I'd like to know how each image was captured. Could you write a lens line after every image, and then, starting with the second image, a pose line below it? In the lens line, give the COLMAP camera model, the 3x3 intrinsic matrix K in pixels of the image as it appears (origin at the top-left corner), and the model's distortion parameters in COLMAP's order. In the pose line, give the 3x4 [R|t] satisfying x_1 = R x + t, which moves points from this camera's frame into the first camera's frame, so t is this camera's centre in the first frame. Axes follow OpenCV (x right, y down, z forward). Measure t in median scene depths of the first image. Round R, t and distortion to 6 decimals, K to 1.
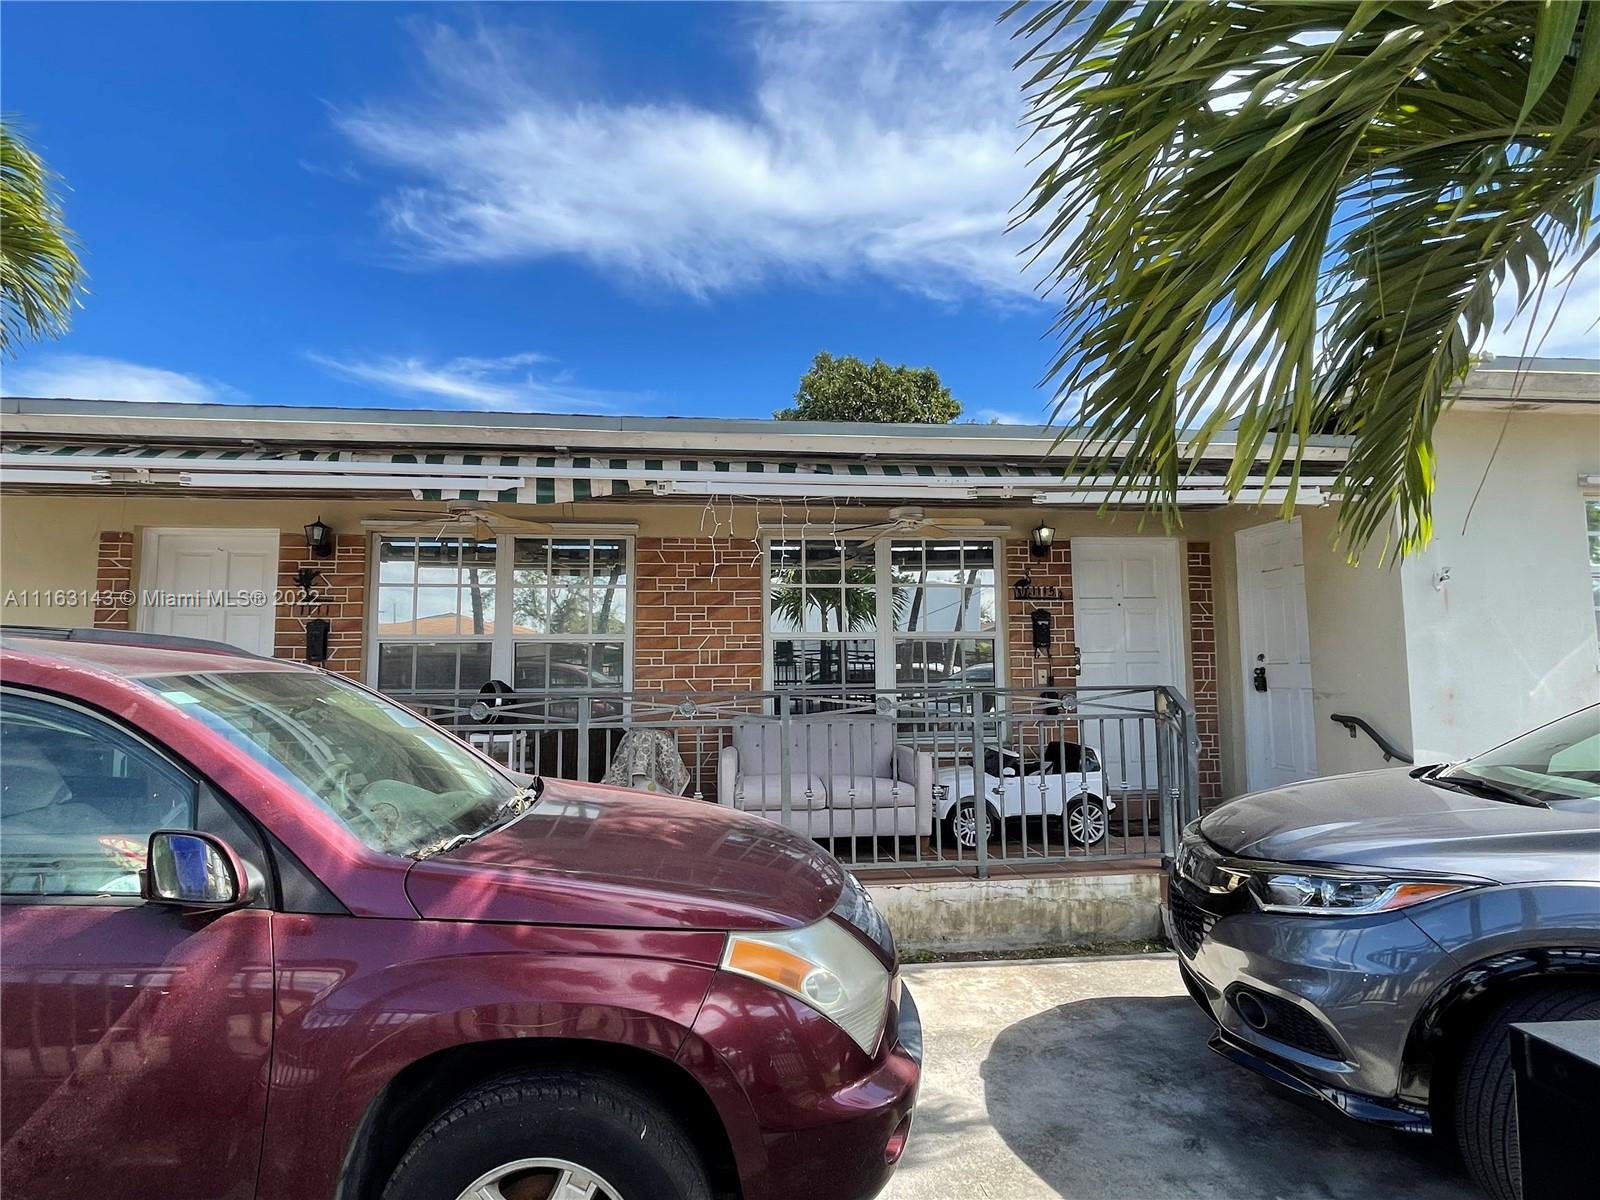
lens RADIAL K [[847.5, 0, 790.9], [0, 847.5, 594.5], [0, 0, 1]] dist [0.021467, -0.025593]
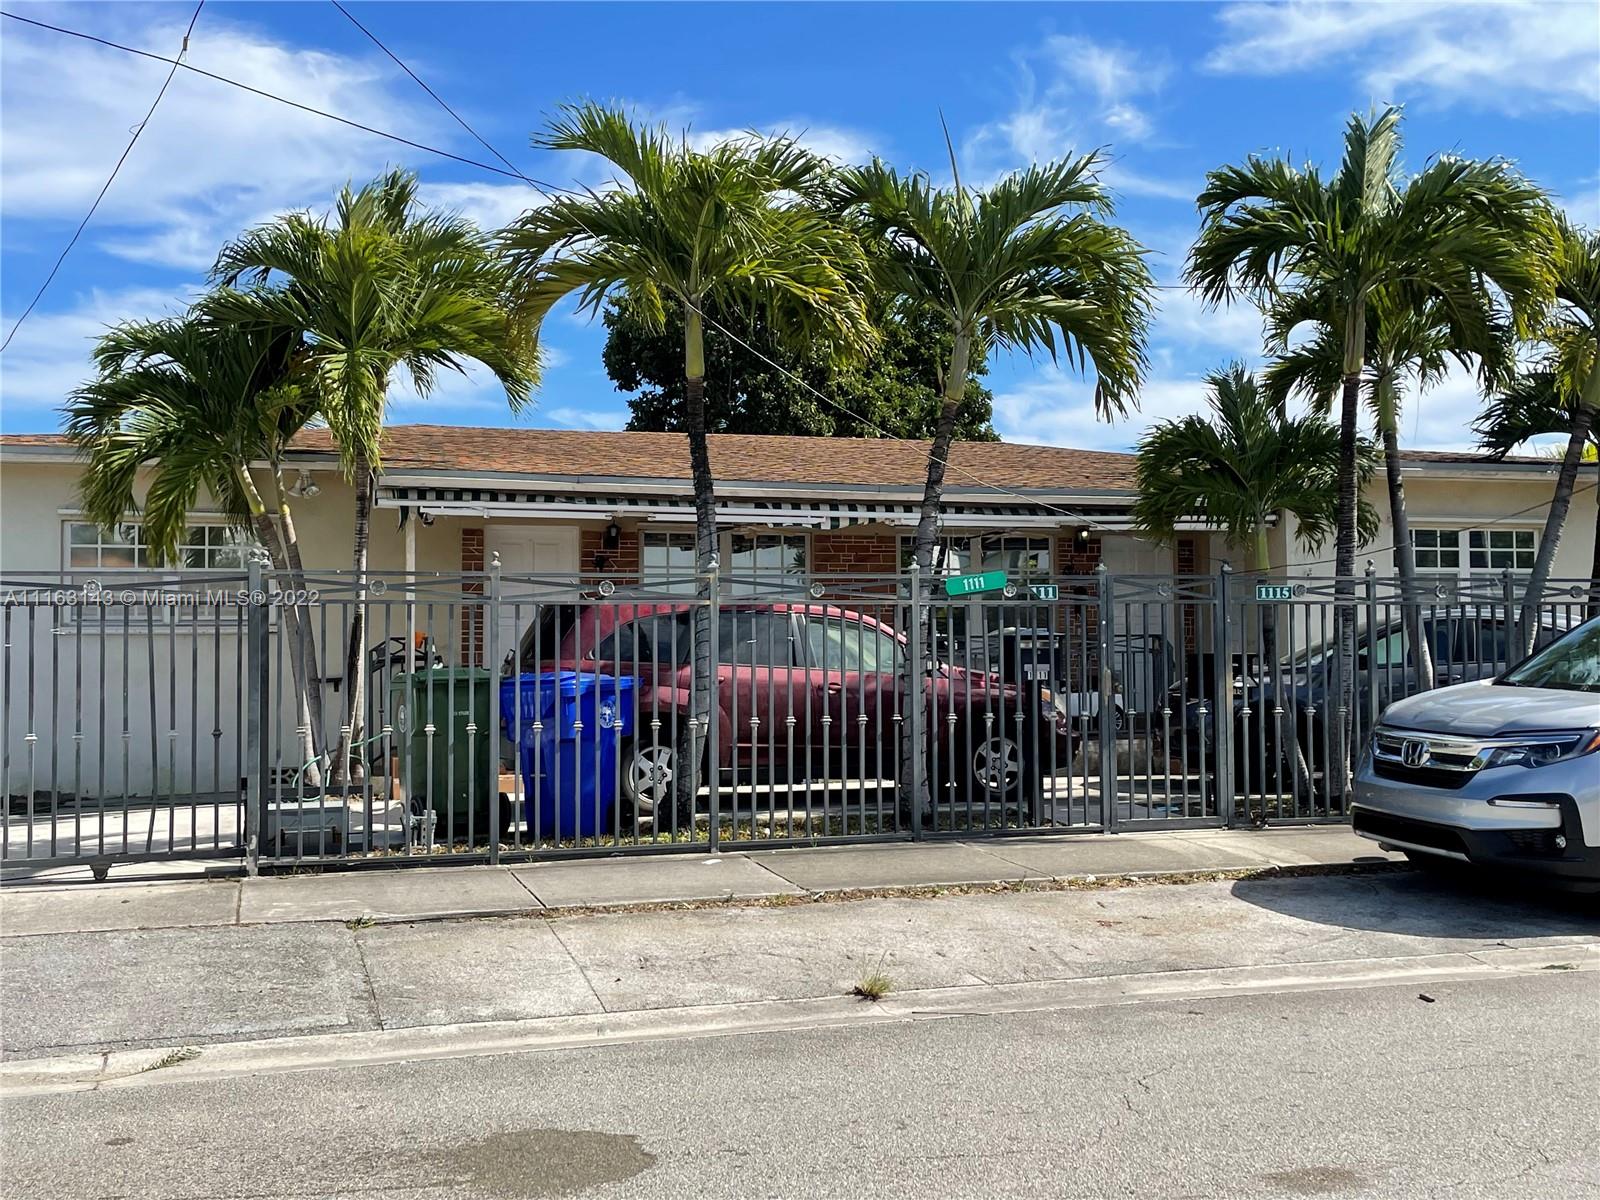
lens RADIAL K [[1696.1, 0, 800.0], [0, 1696.1, 600.0], [0, 0, 1]] dist [0.118362, -0.014595]
pose [[0.982332, 0.007240, 0.187004, -1.015663], [-0.016908, 0.998598, 0.050154, -0.138369], [-0.186379, -0.052430, 0.981078, -2.487514]]
